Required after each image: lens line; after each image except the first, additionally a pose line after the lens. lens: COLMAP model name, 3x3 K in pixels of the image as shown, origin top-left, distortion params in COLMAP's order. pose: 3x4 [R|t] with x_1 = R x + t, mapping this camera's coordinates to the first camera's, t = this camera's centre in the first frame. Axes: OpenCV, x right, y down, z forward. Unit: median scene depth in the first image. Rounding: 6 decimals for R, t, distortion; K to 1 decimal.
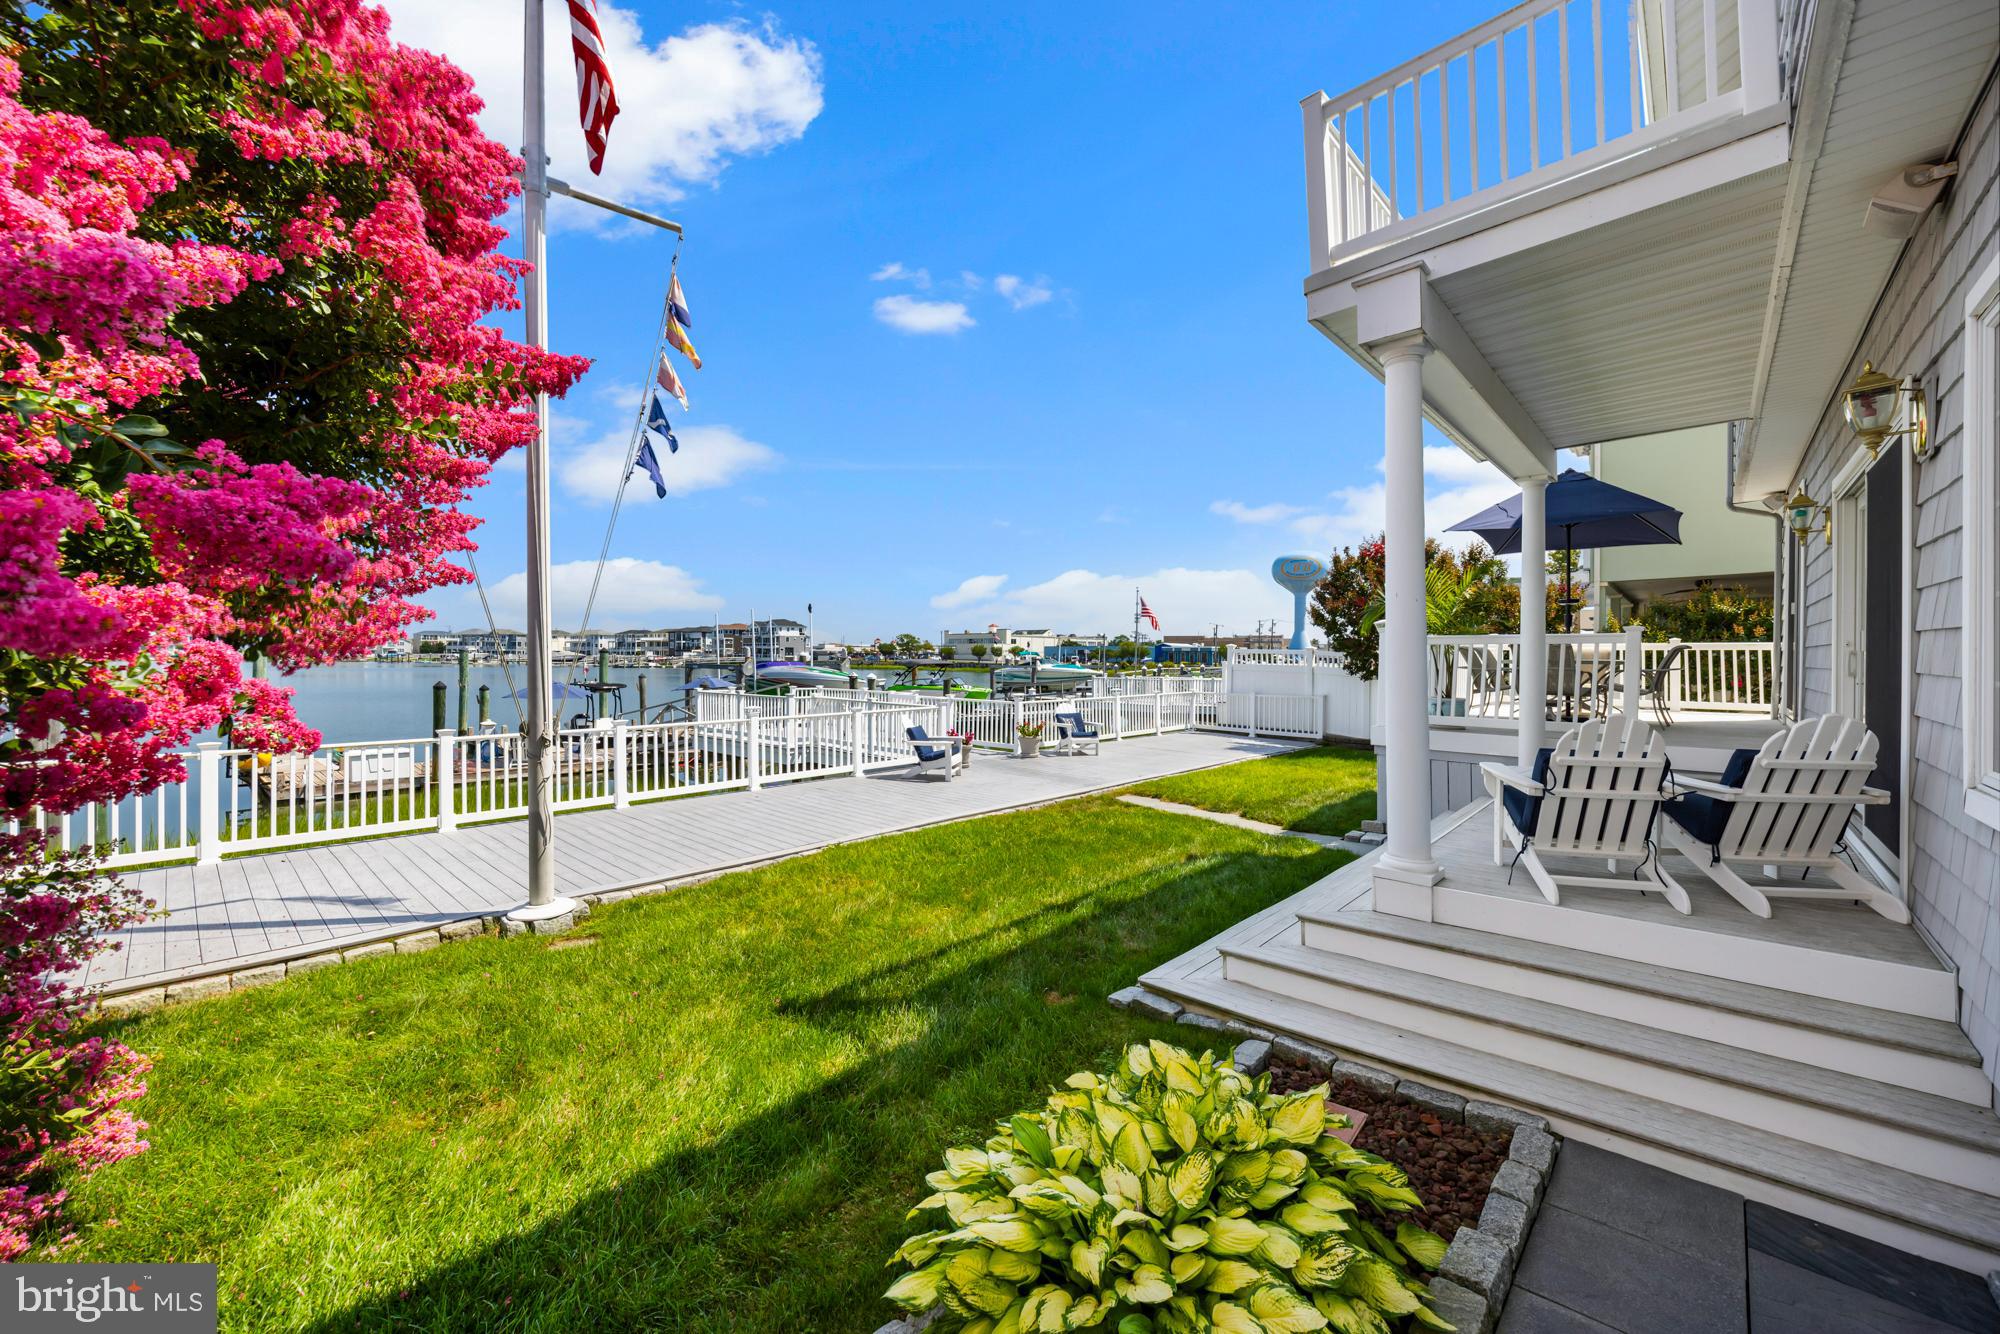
lens RADIAL K [[794.9, 0, 1000.0], [0, 794.9, 667.0], [0, 0, 1]] dist [-0.000115, 0.000054]
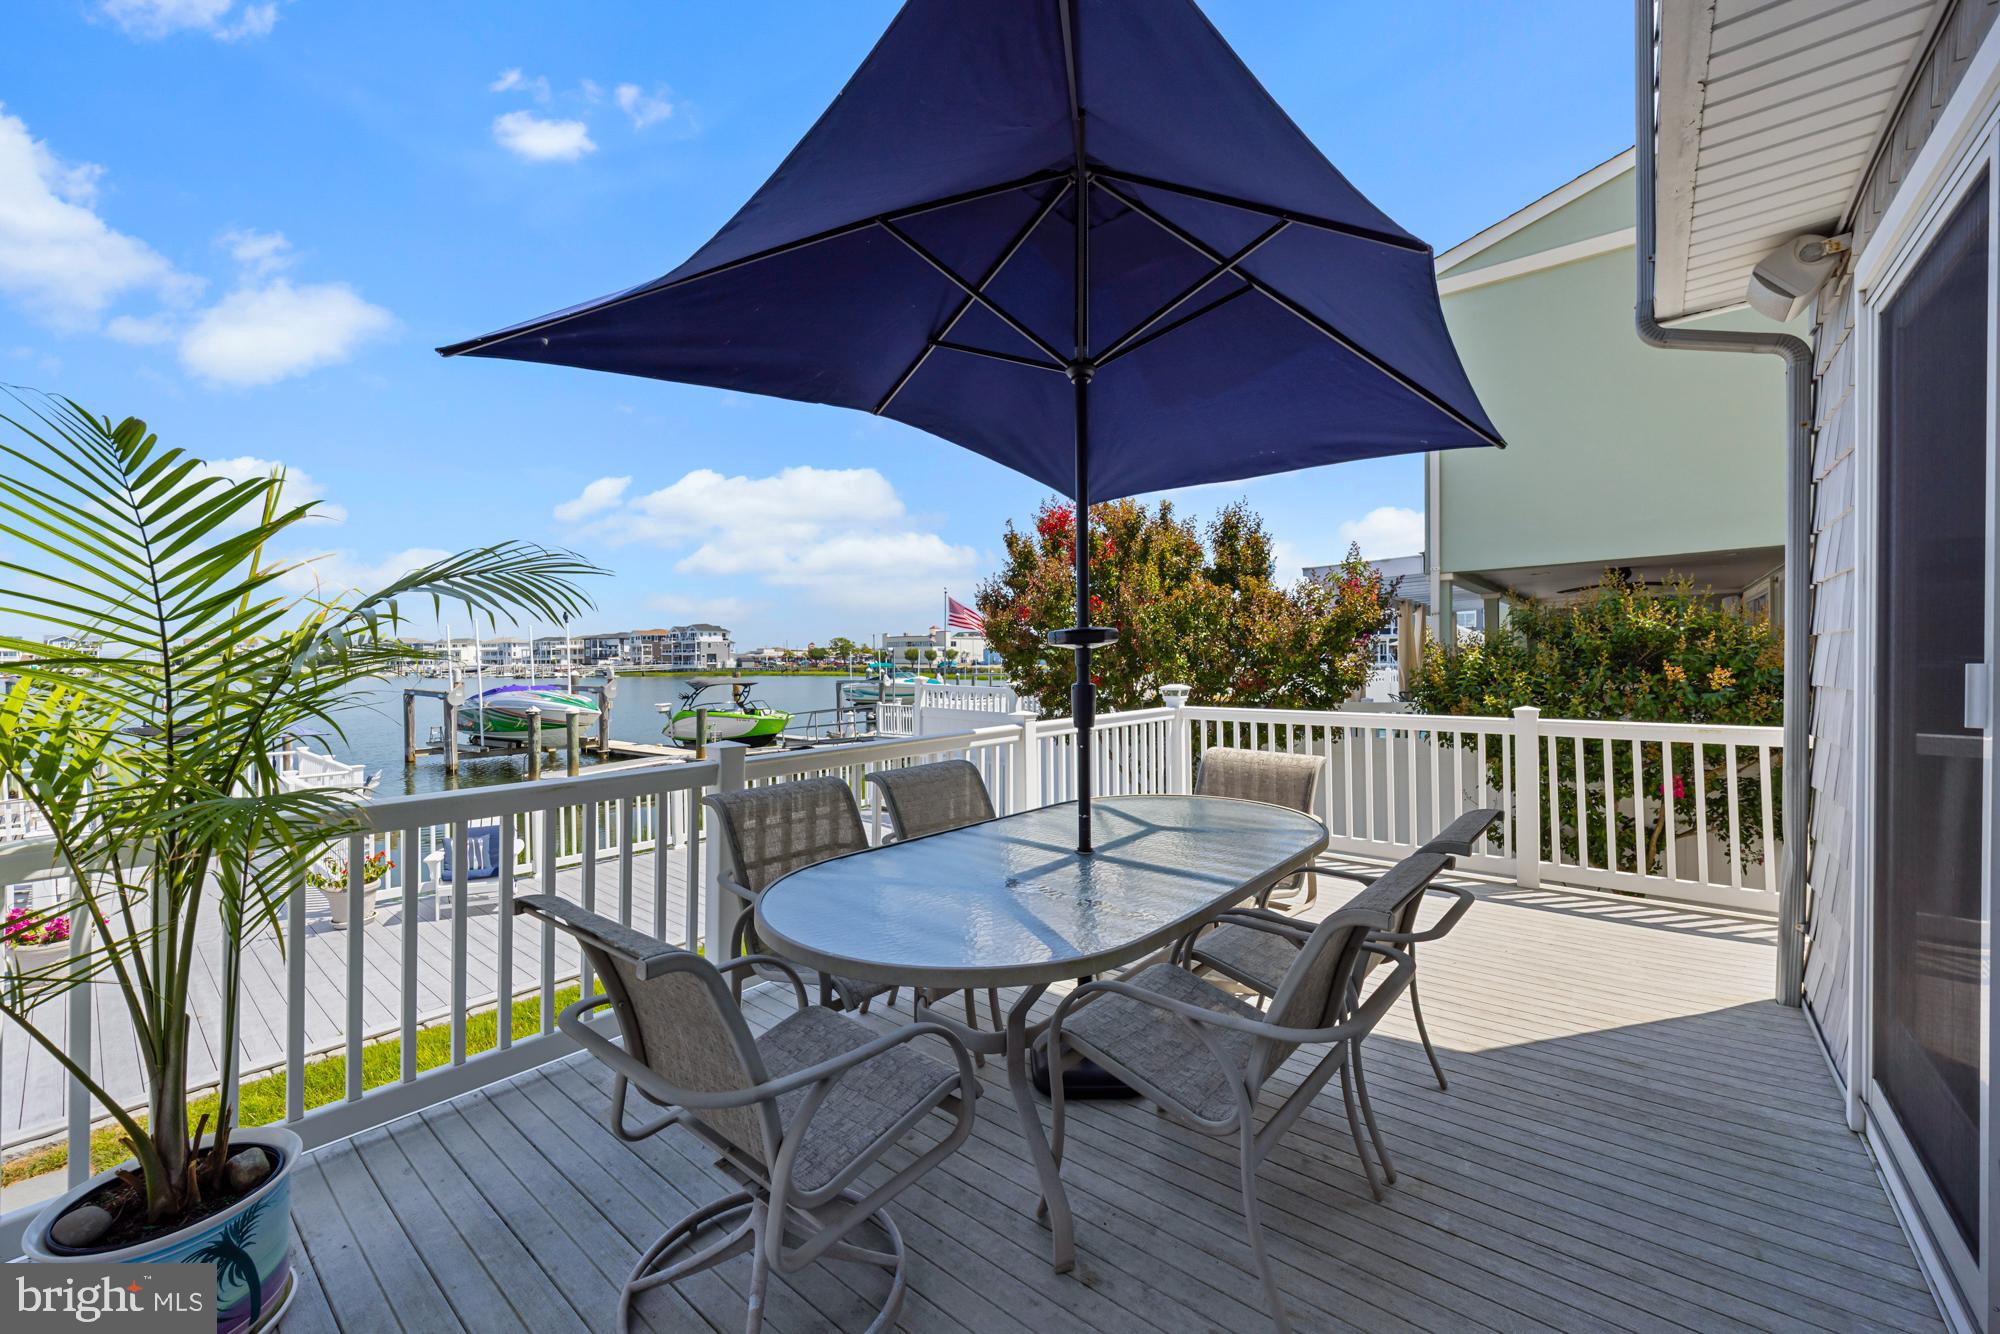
lens RADIAL K [[798.3, 0, 995.2], [0, 798.3, 672.7], [0, 0, 1]] dist [0.000120, 0.000195]
pose [[0.998897, -0.014936, 0.044510, 0.301456], [0.014659, 0.999871, 0.006552, -0.032370], [-0.044602, -0.005892, 0.998987, 0.324999]]
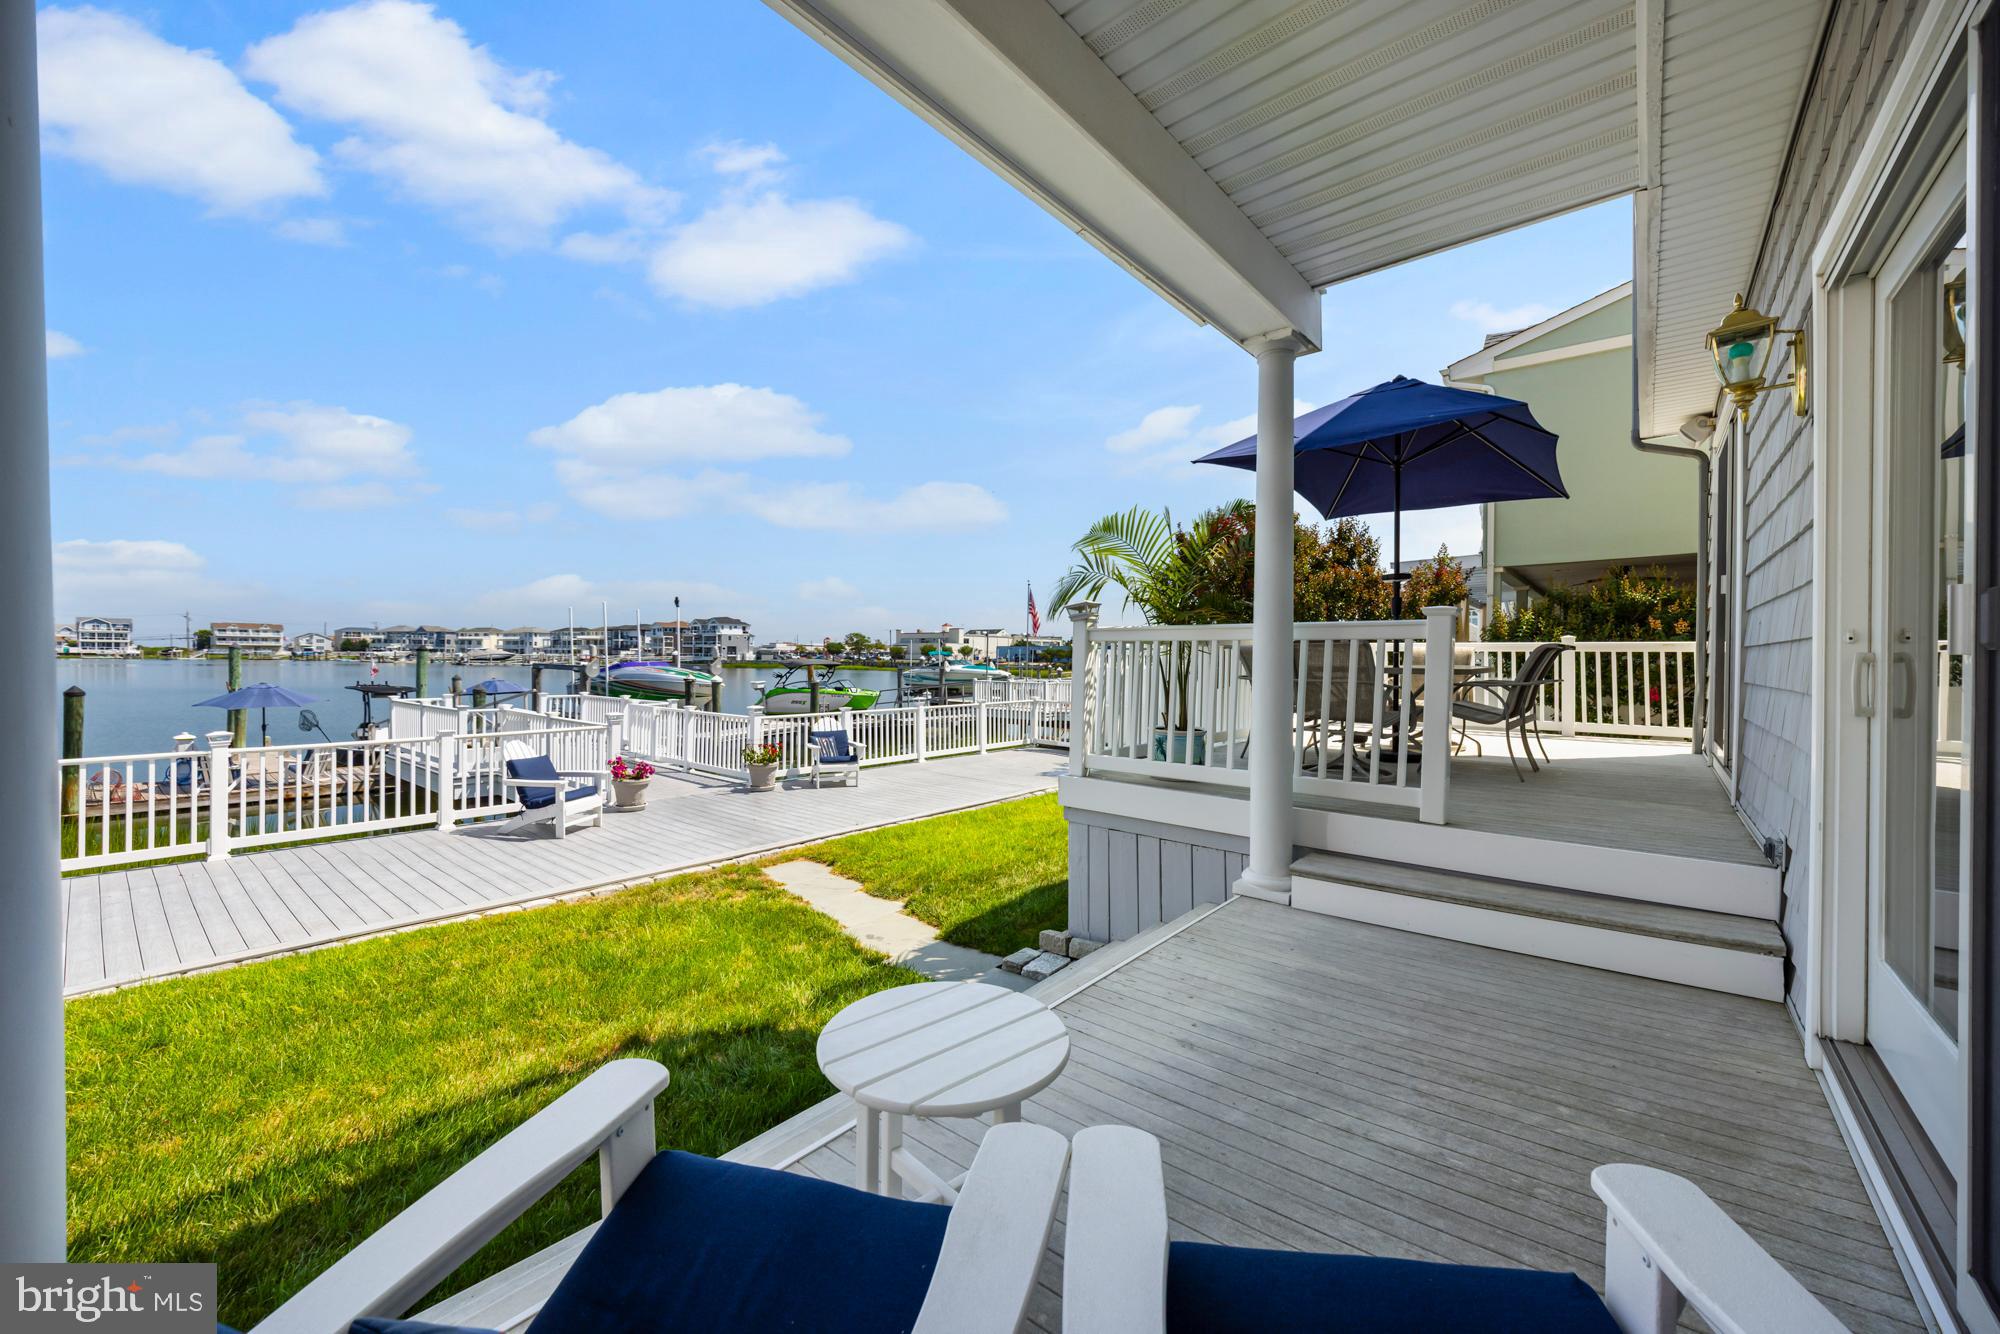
lens RADIAL K [[794.9, 0, 1000.0], [0, 794.9, 667.0], [0, 0, 1]] dist [-0.000115, 0.000054]
pose [[0.998881, 0.002448, 0.047222, 0.158614], [-0.002461, 0.999997, 0.000232, -0.003223], [-0.047222, -0.000348, 0.998884, 0.159626]]
